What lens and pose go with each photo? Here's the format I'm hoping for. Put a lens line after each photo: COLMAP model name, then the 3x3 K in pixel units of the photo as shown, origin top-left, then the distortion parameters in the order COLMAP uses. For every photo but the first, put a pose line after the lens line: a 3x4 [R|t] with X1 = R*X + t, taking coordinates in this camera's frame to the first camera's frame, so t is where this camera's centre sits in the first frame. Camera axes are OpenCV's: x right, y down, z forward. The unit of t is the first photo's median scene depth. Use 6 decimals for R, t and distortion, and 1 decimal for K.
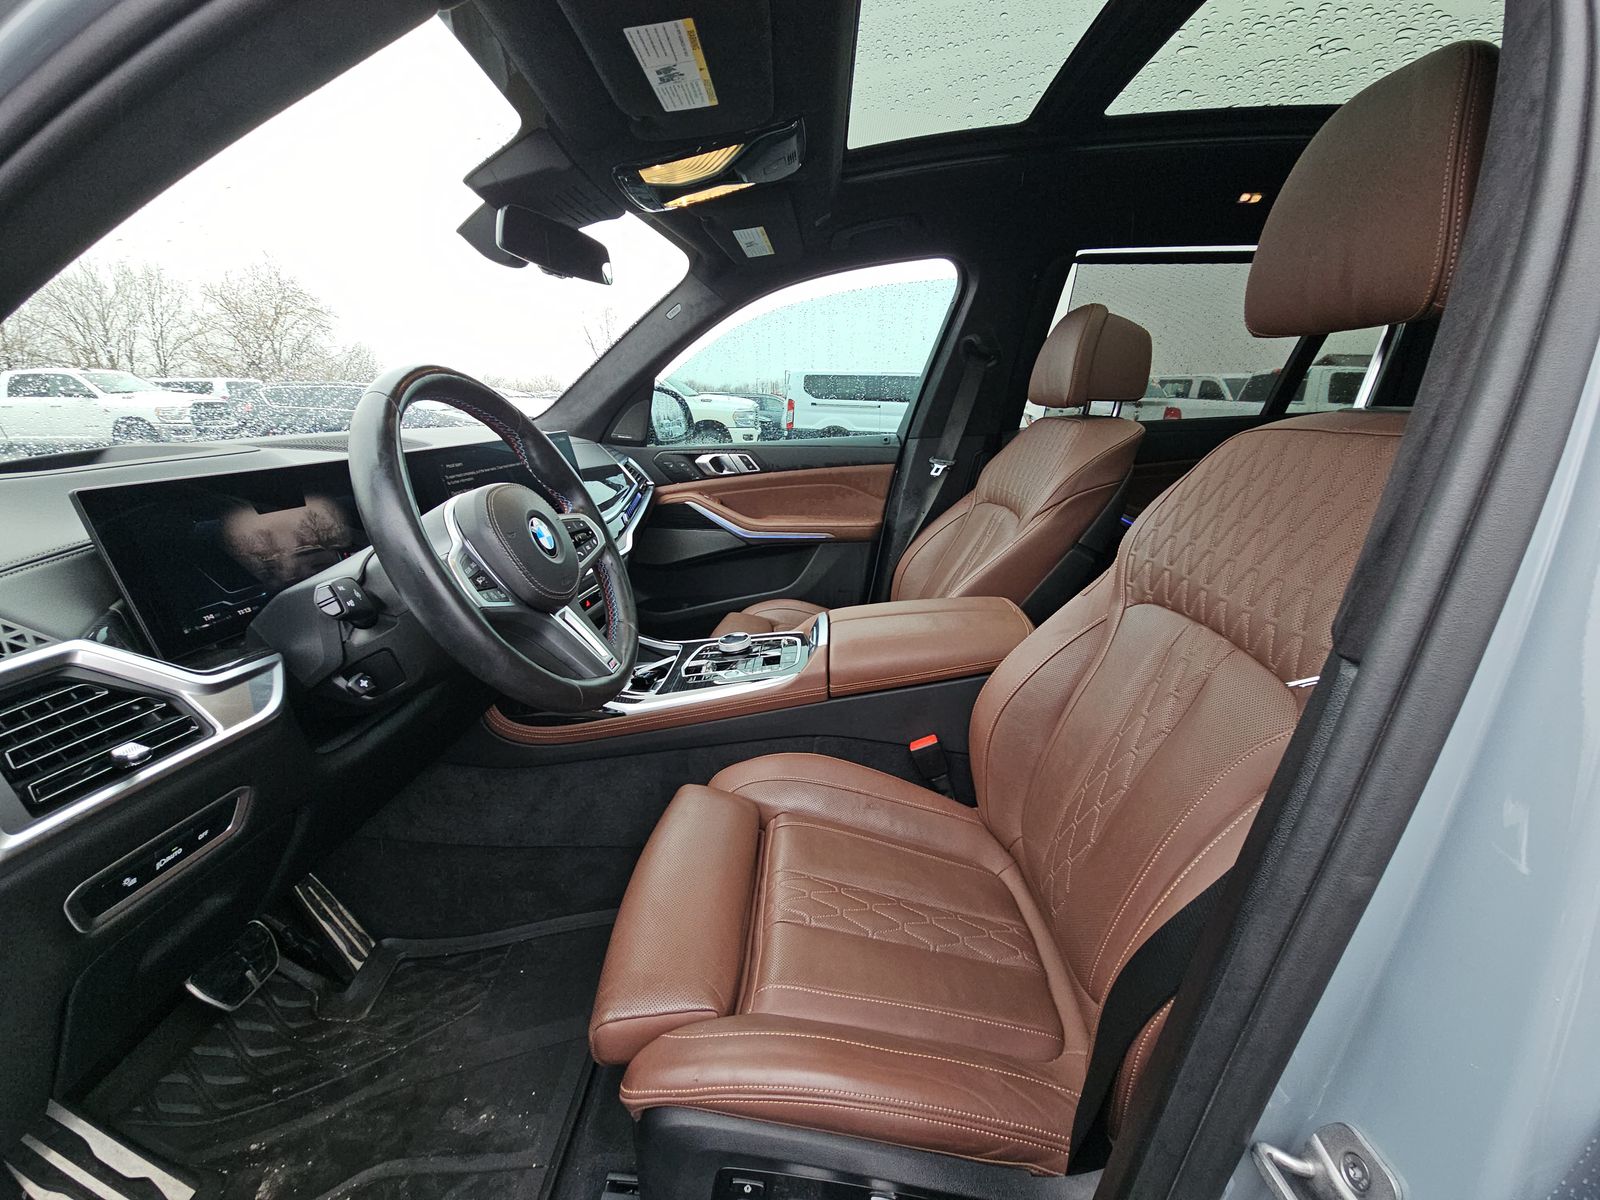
lens RADIAL K [[658.3, 0, 801.1], [0, 658.3, 613.8], [0, 0, 1]] dist [0.002250, -0.002139]
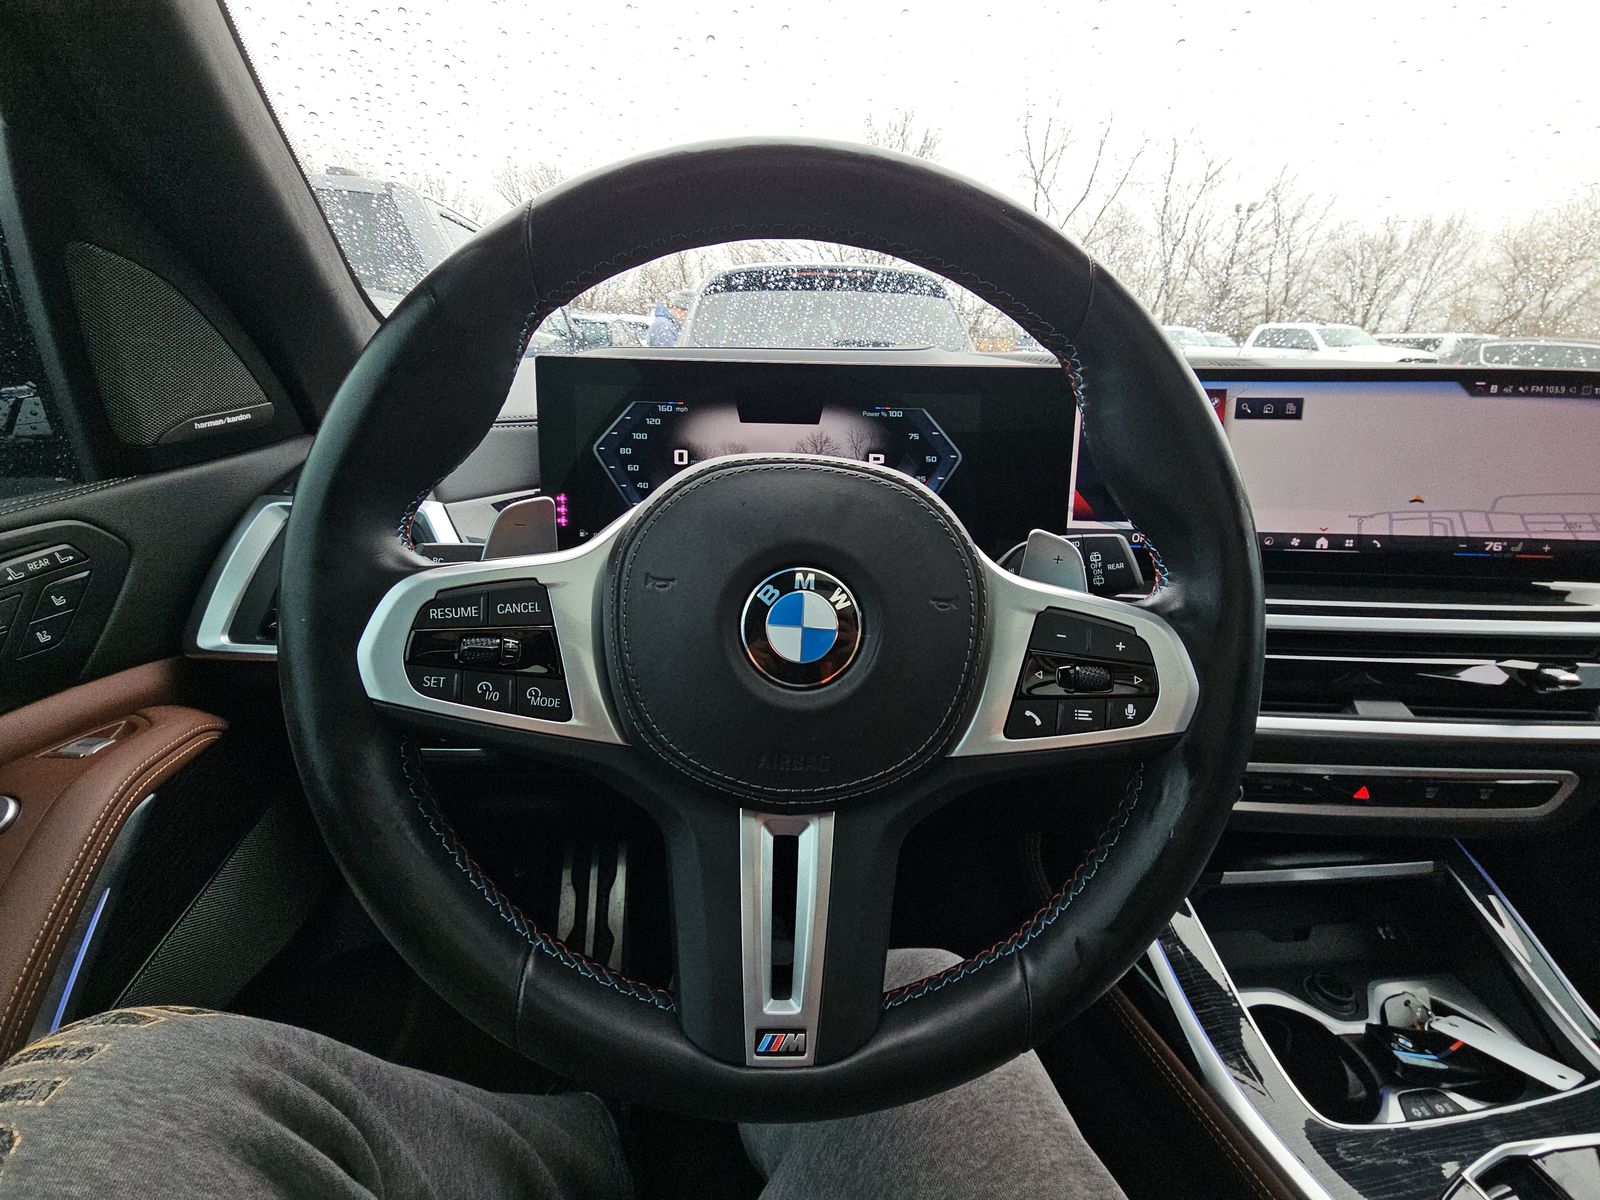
lens RADIAL K [[658.3, 0, 796.3], [0, 658.3, 603.8], [0, 0, 1]] dist [0.002250, -0.002139]
pose [[0.117170, 0.366938, -0.922837, -0.041419], [-0.327579, 0.891511, 0.312891, -0.103280], [0.937530, 0.265640, 0.224660, 0.448959]]
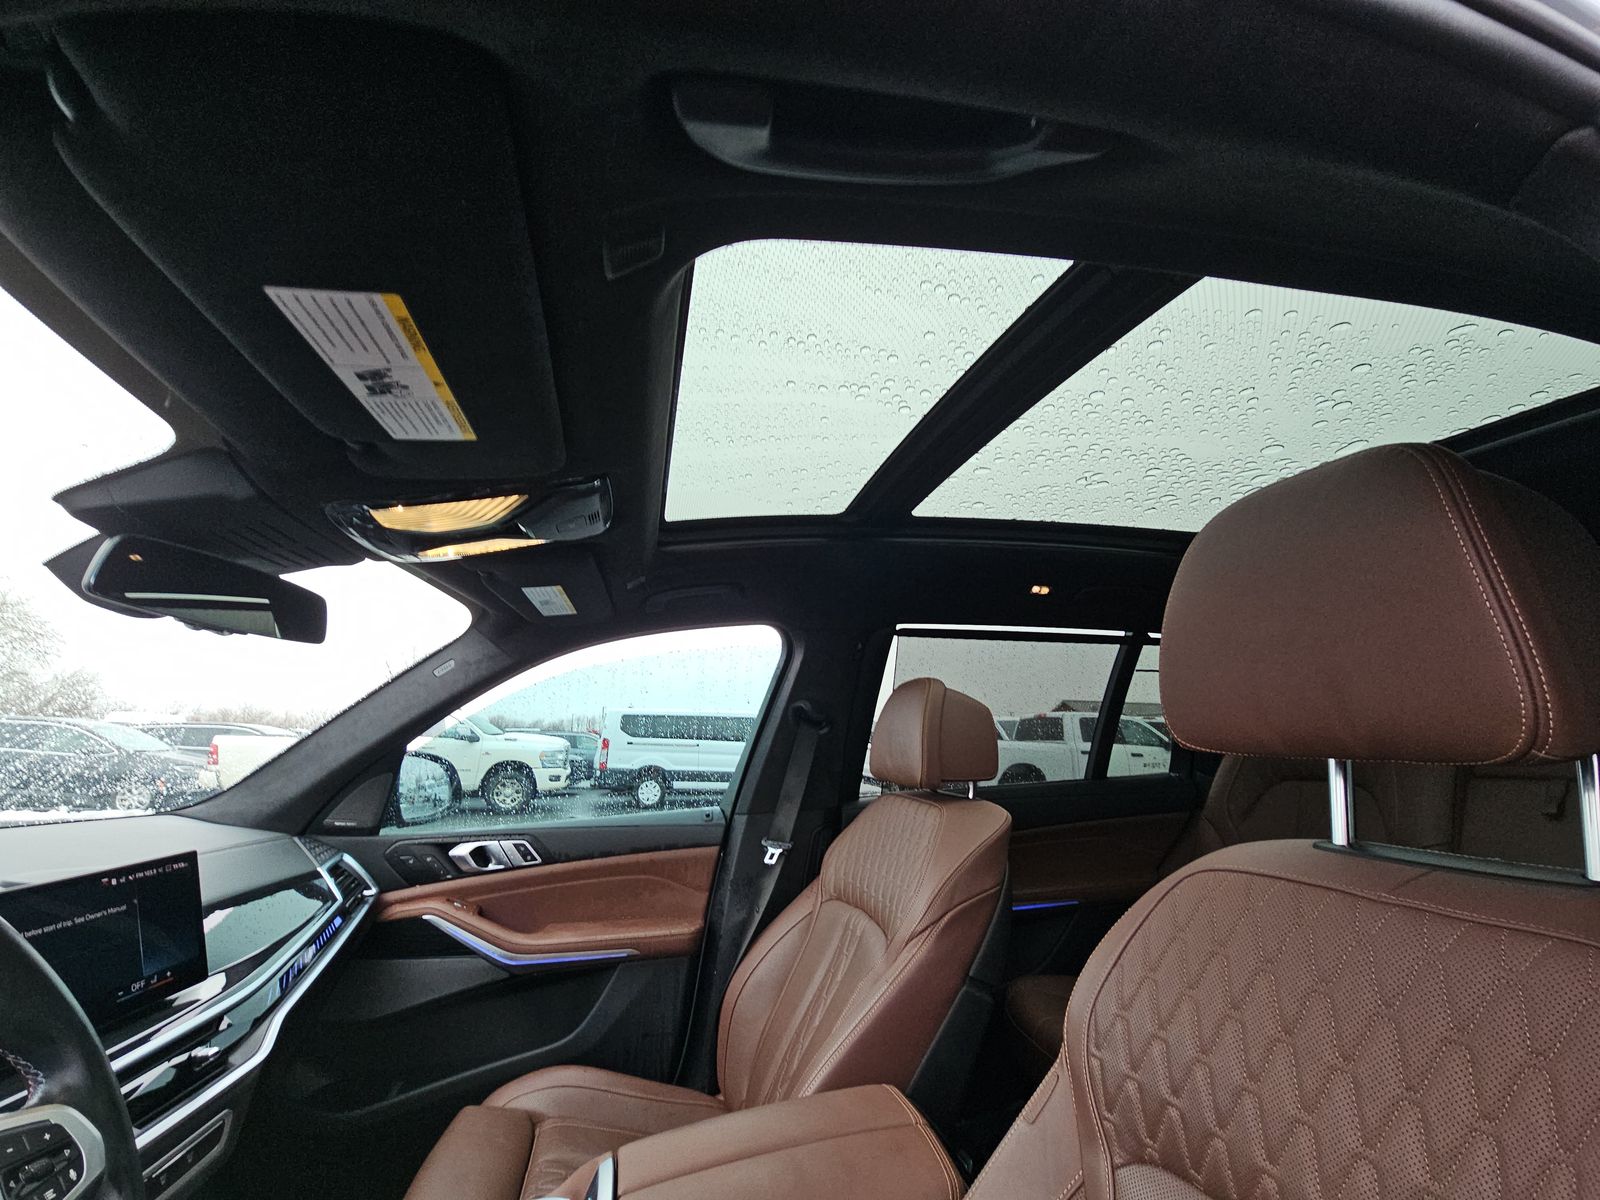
lens RADIAL K [[658.3, 0, 804.4], [0, 658.3, 607.9], [0, 0, 1]] dist [0.002250, -0.002139]
pose [[0.963663, 0.051804, 0.262051, 0.016757], [0.081354, 0.877494, -0.472637, -0.100709], [-0.254433, 0.476782, 0.841393, 0.162660]]
